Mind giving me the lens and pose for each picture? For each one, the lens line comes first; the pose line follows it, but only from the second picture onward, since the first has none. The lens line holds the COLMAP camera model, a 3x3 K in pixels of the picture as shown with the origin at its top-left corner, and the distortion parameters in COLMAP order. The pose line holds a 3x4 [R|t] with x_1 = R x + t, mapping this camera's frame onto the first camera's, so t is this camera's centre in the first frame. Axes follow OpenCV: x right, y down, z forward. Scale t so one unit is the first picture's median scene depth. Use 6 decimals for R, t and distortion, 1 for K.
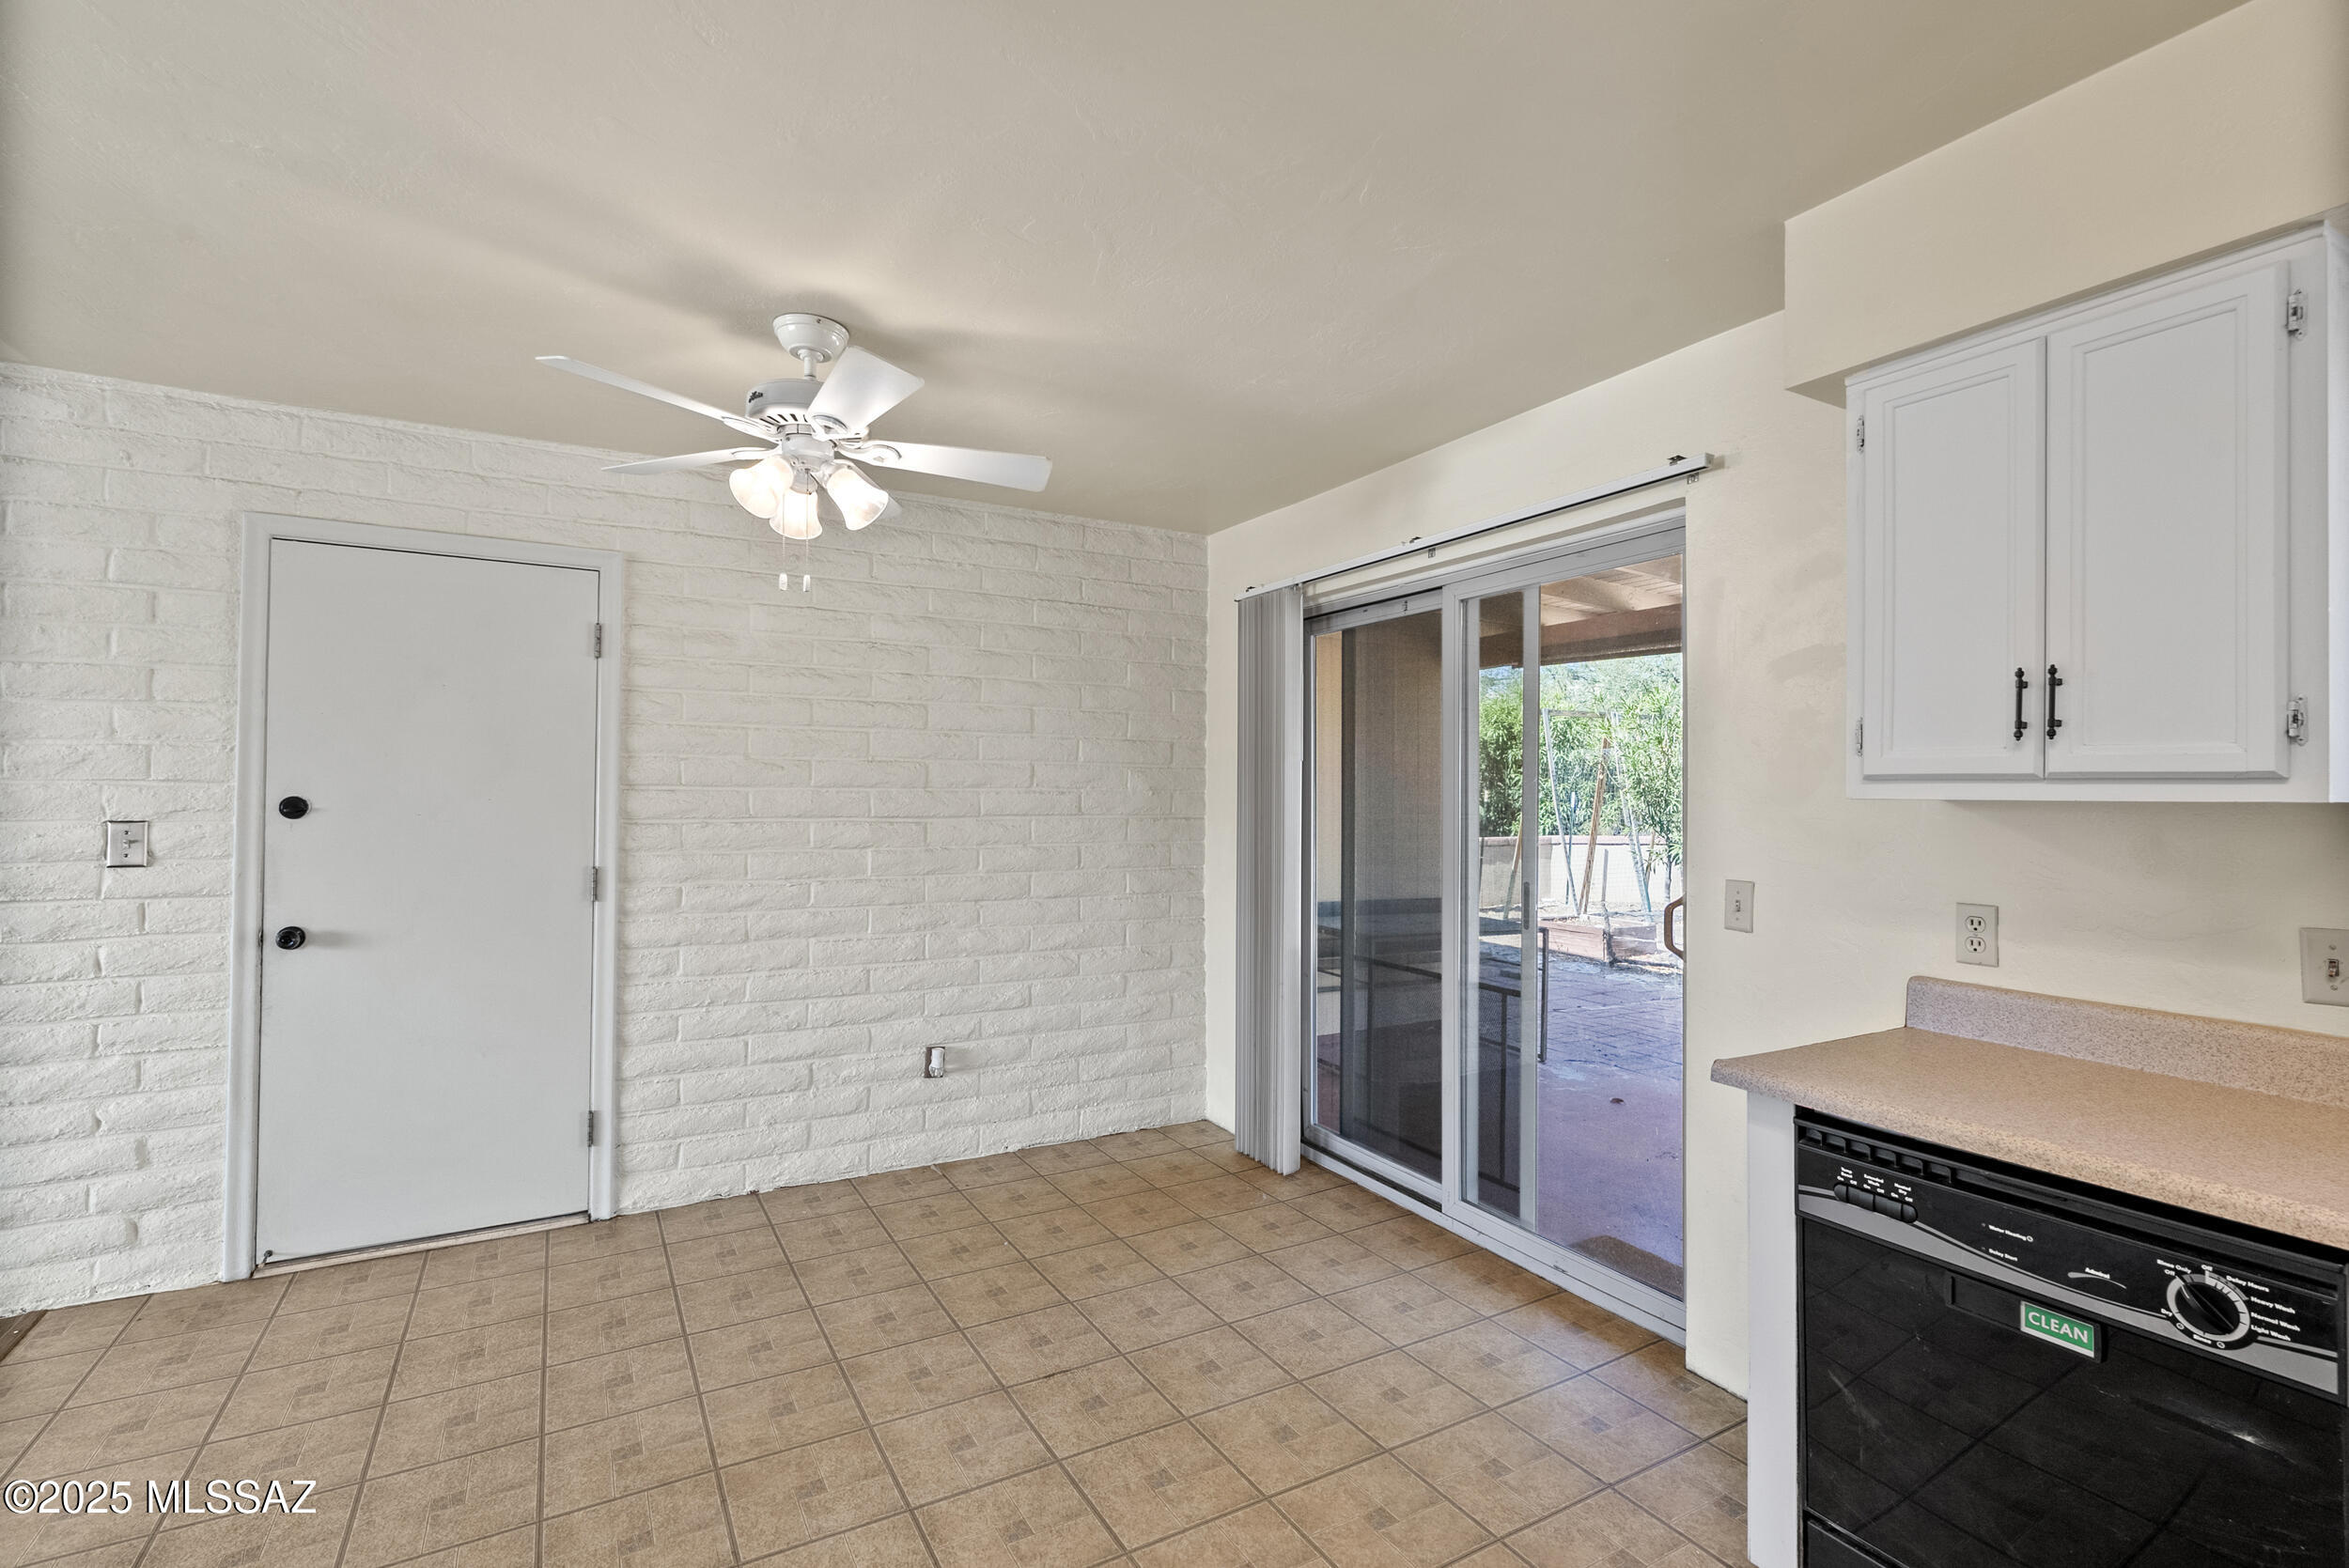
lens RADIAL K [[1065.2, 0, 1172.9], [0, 1065.2, 782.1], [0, 0, 1]] dist [-0.007946, 0.003874]
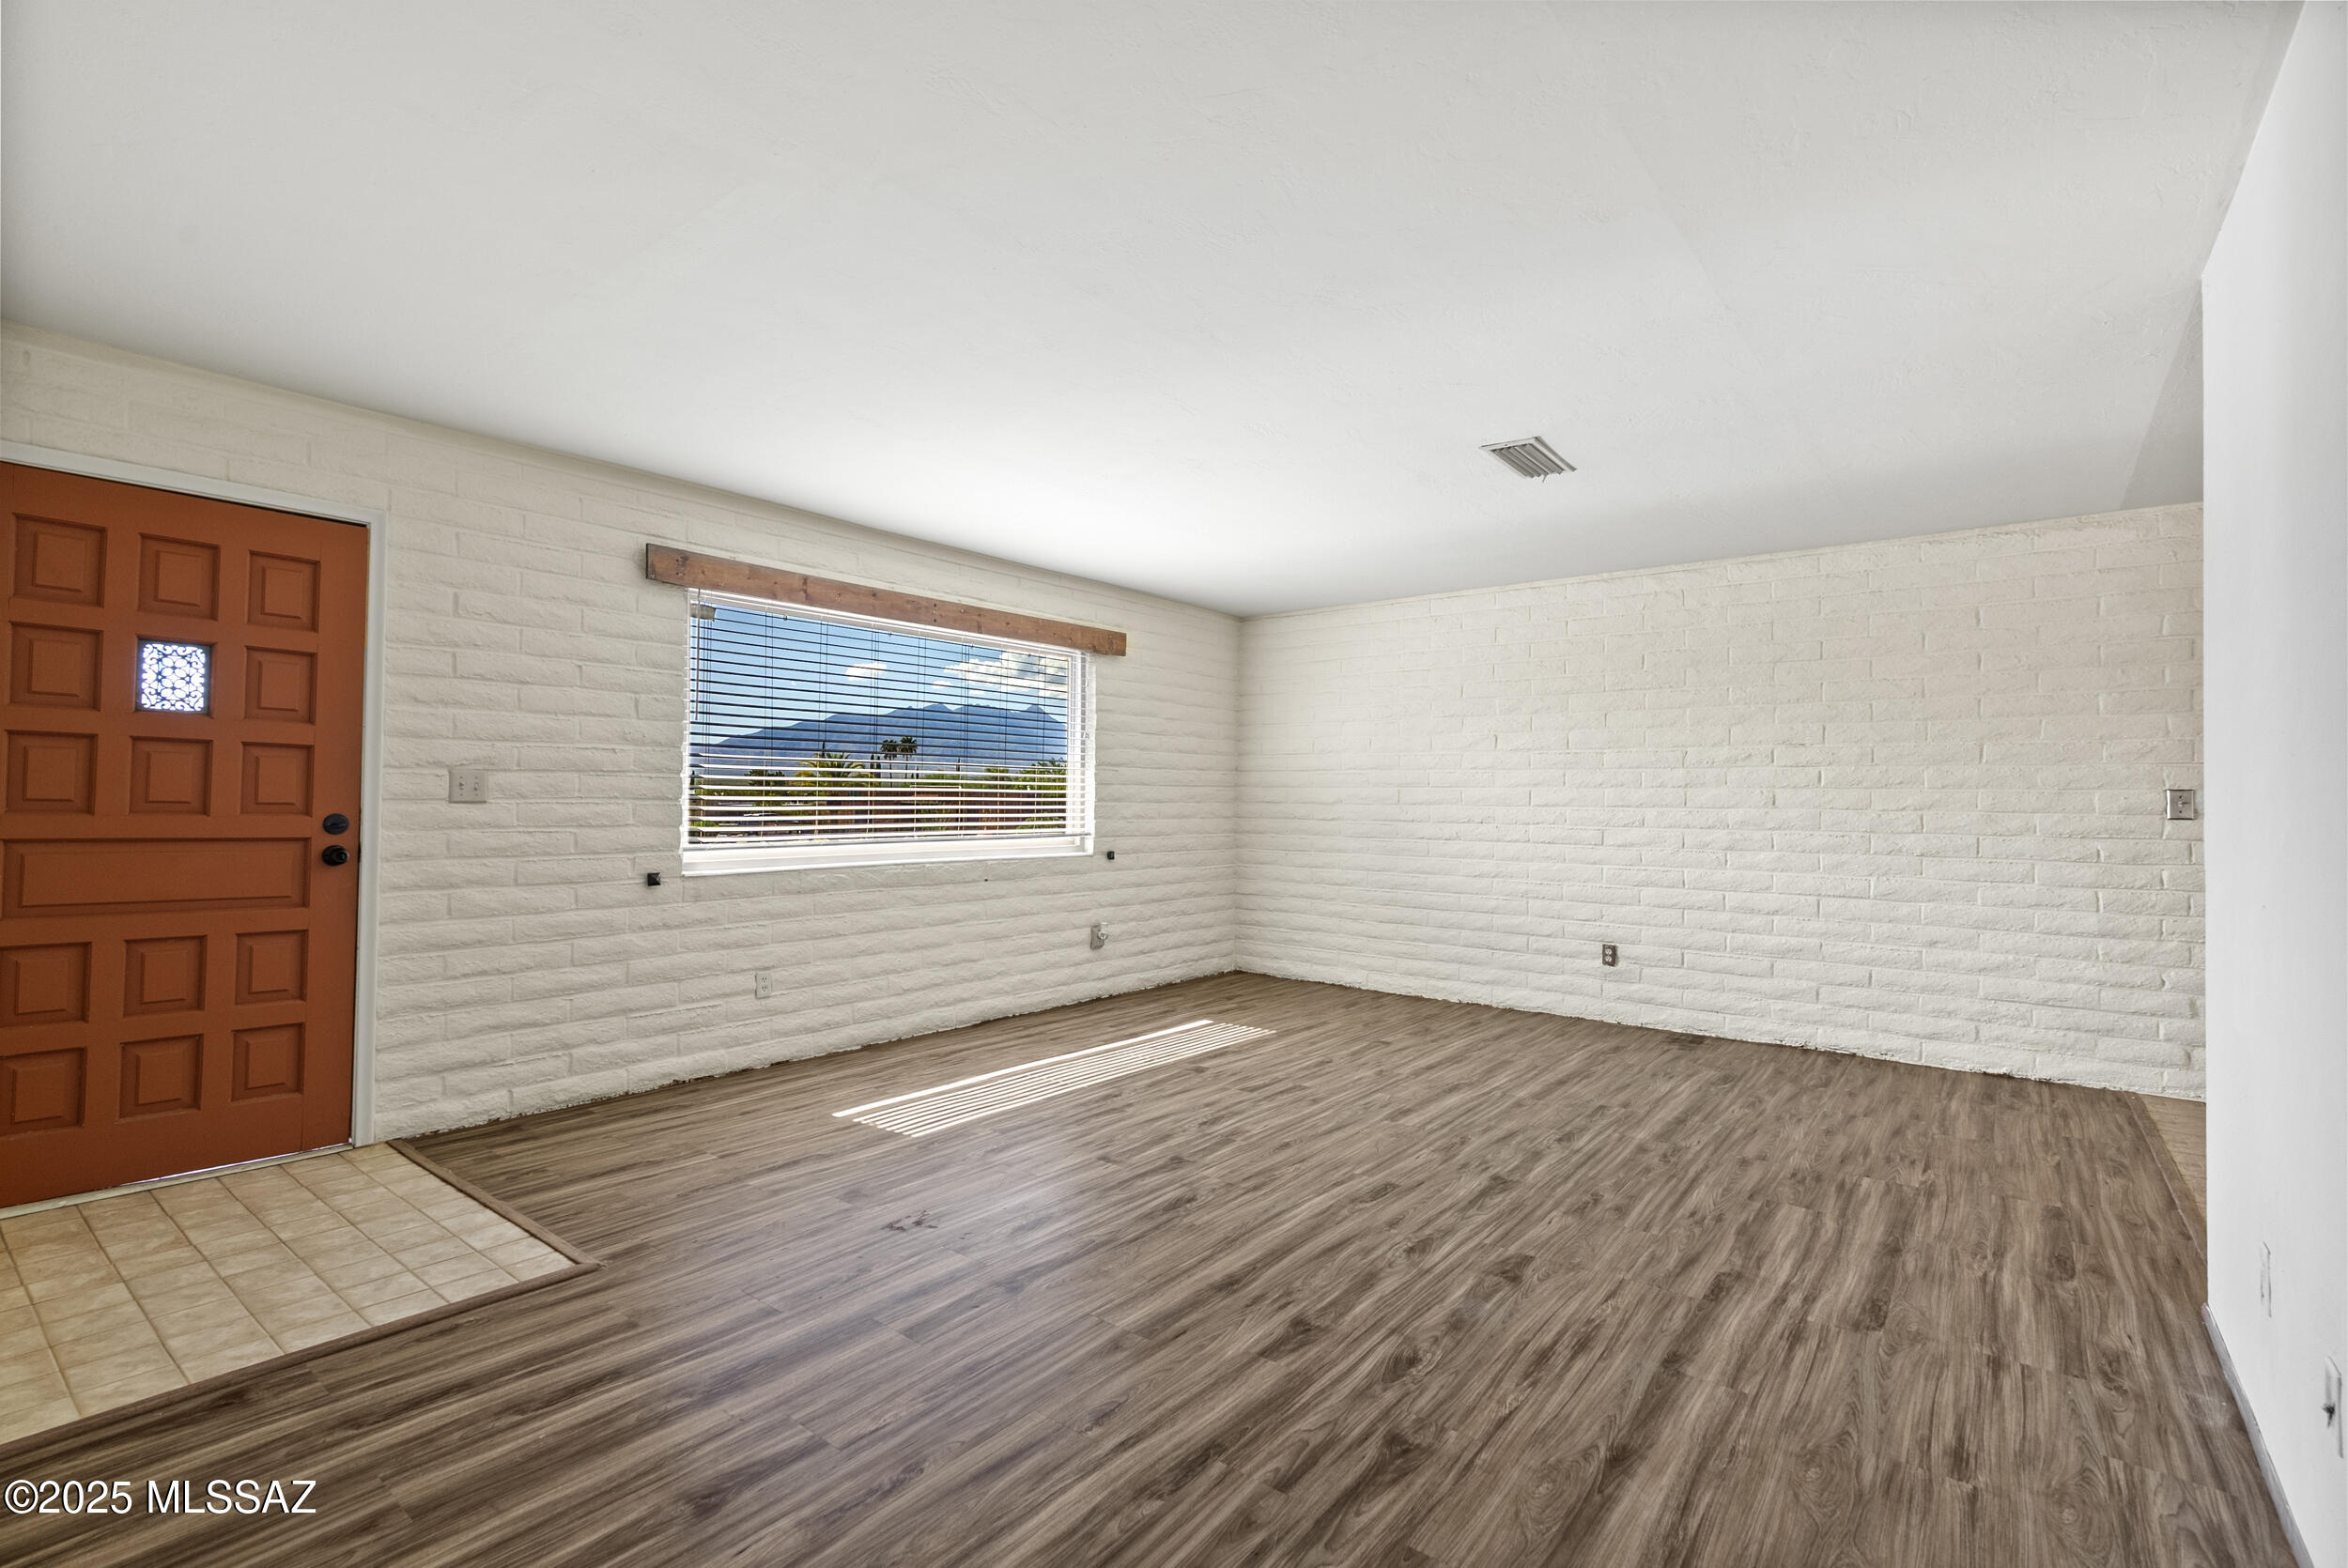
lens RADIAL K [[1064.6, 0, 1170.7], [0, 1064.6, 783.0], [0, 0, 1]] dist [-0.007946, 0.003874]
pose [[0.375480, -0.015965, -0.926693, -0.126371], [-0.000210, 0.999850, -0.017310, 0.062228], [0.926830, 0.006694, 0.375421, -1.078341]]
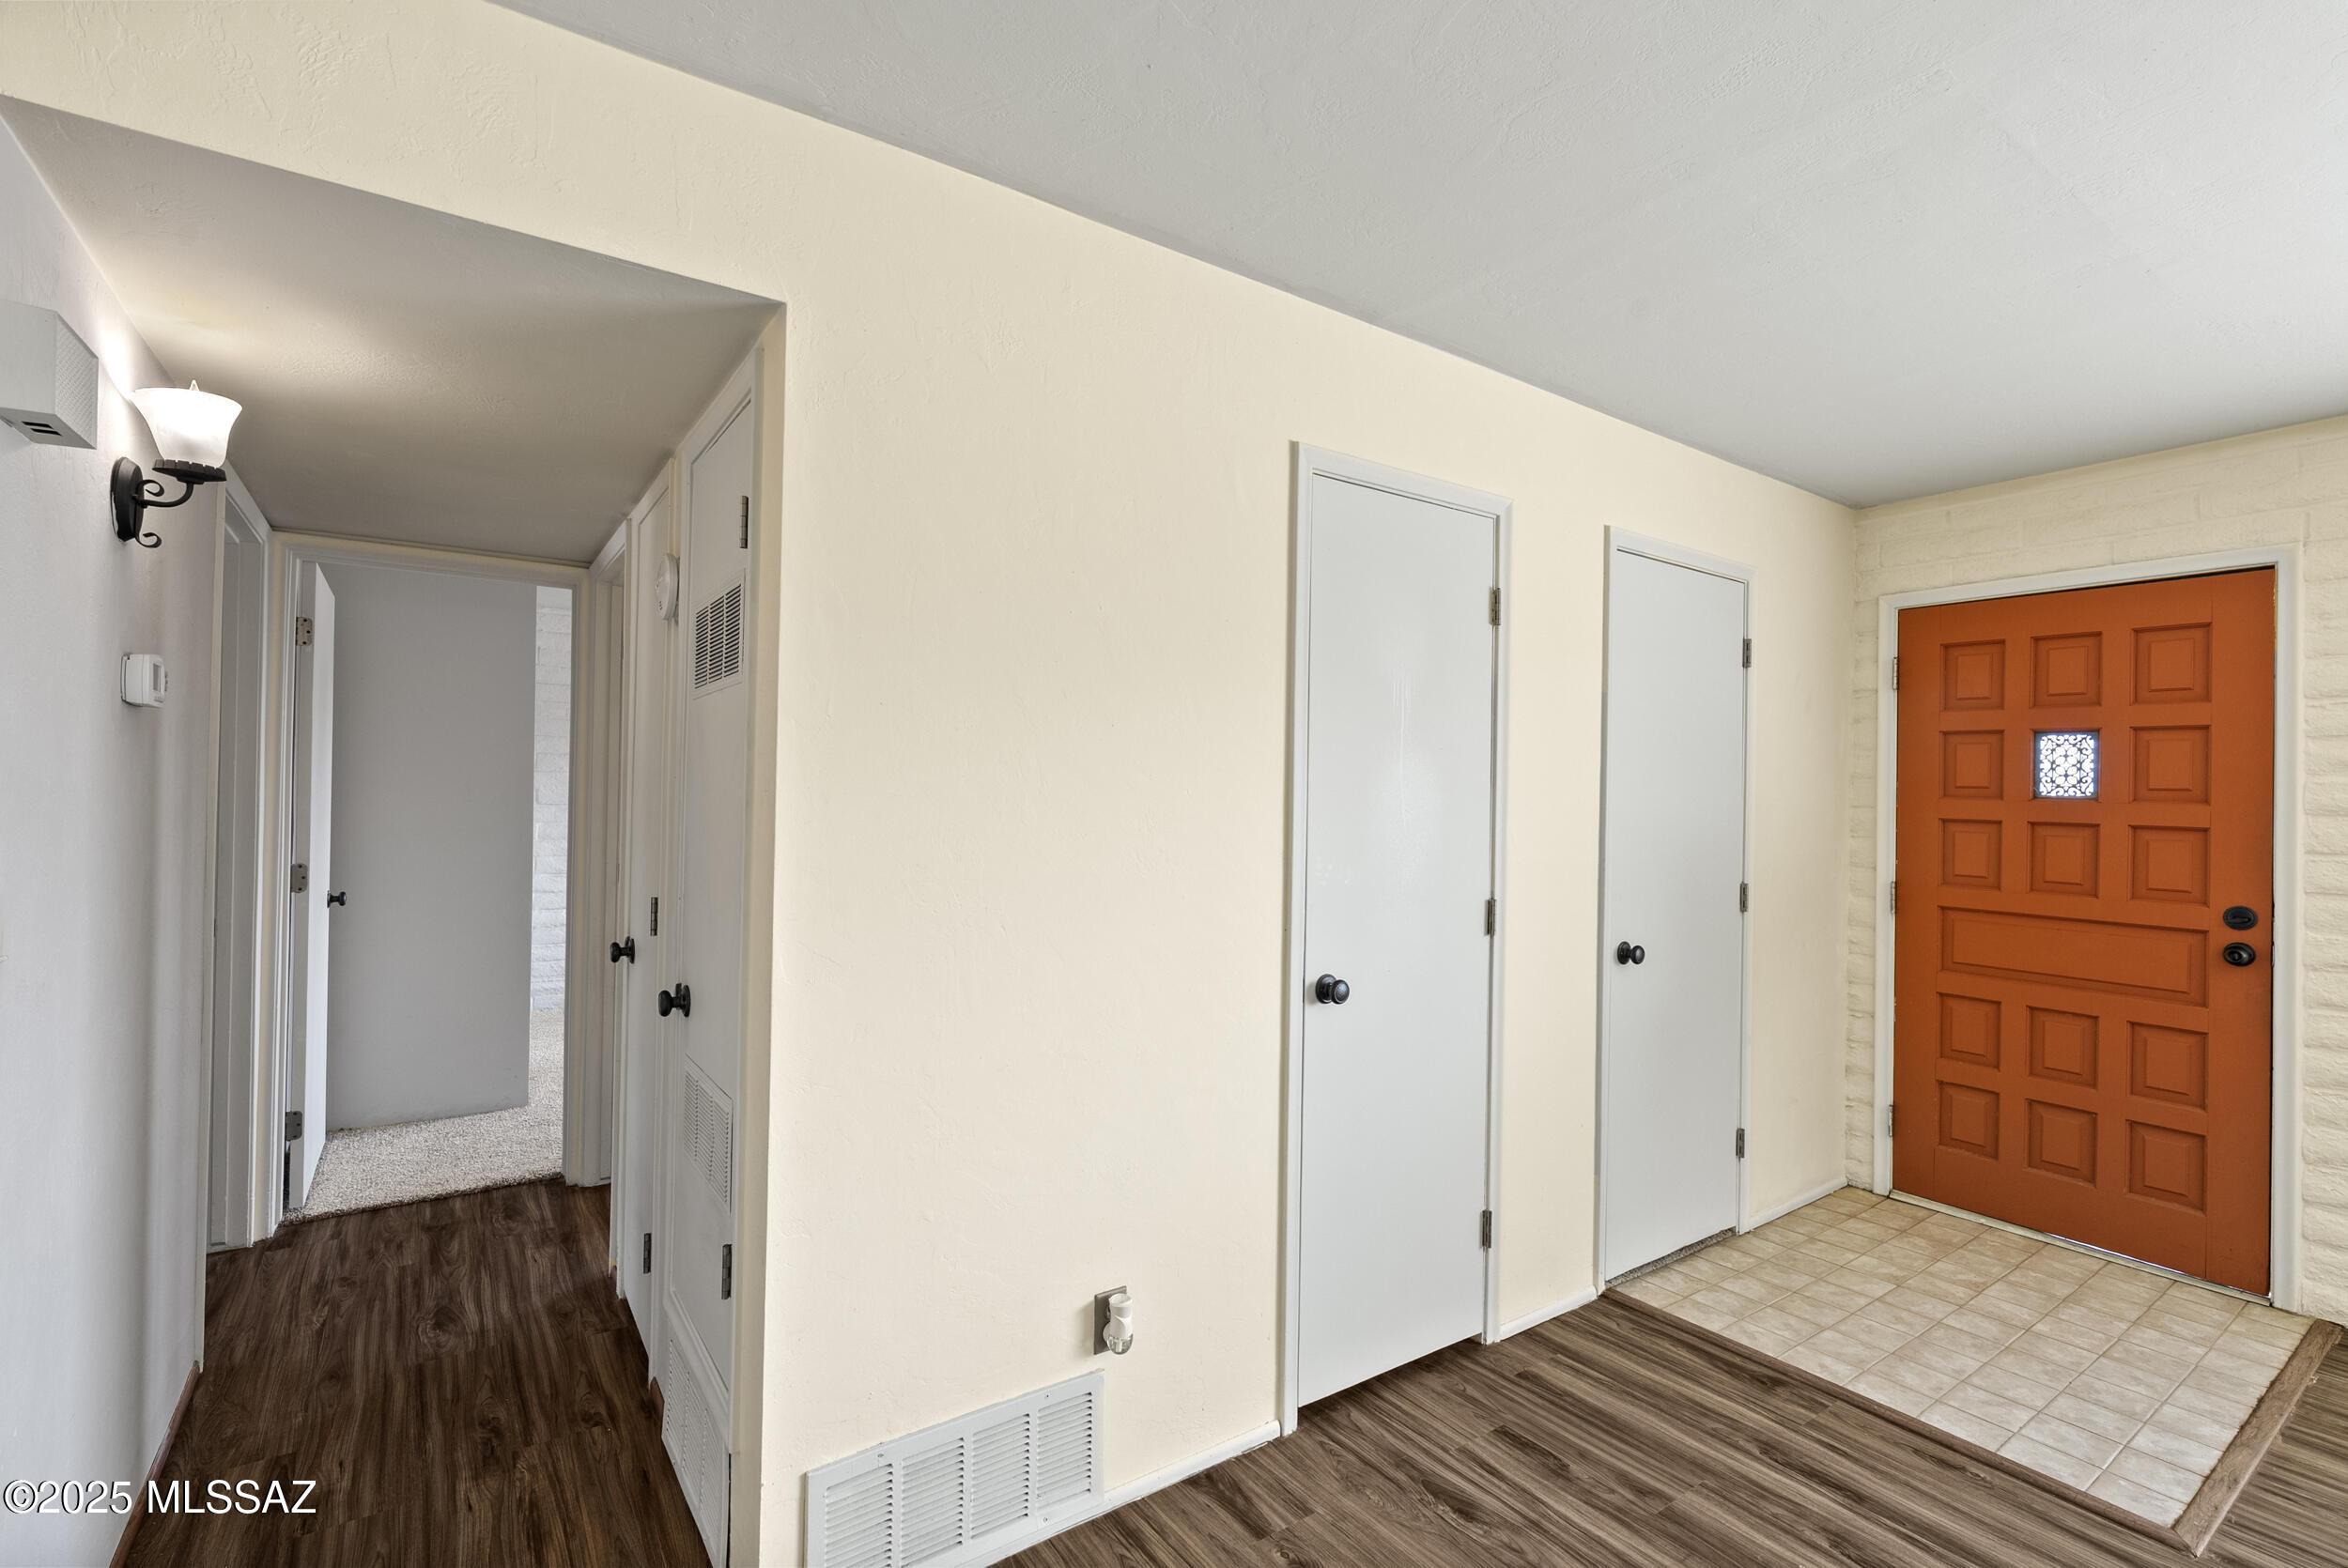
lens RADIAL K [[1064.6, 0, 1168.8], [0, 1064.6, 782.1], [0, 0, 1]] dist [-0.007946, 0.003874]
pose [[-0.995721, -0.021425, -0.089887, -0.494639], [-0.019306, 0.999516, -0.024383, -0.009156], [0.090366, -0.022544, -0.995653, -0.477211]]
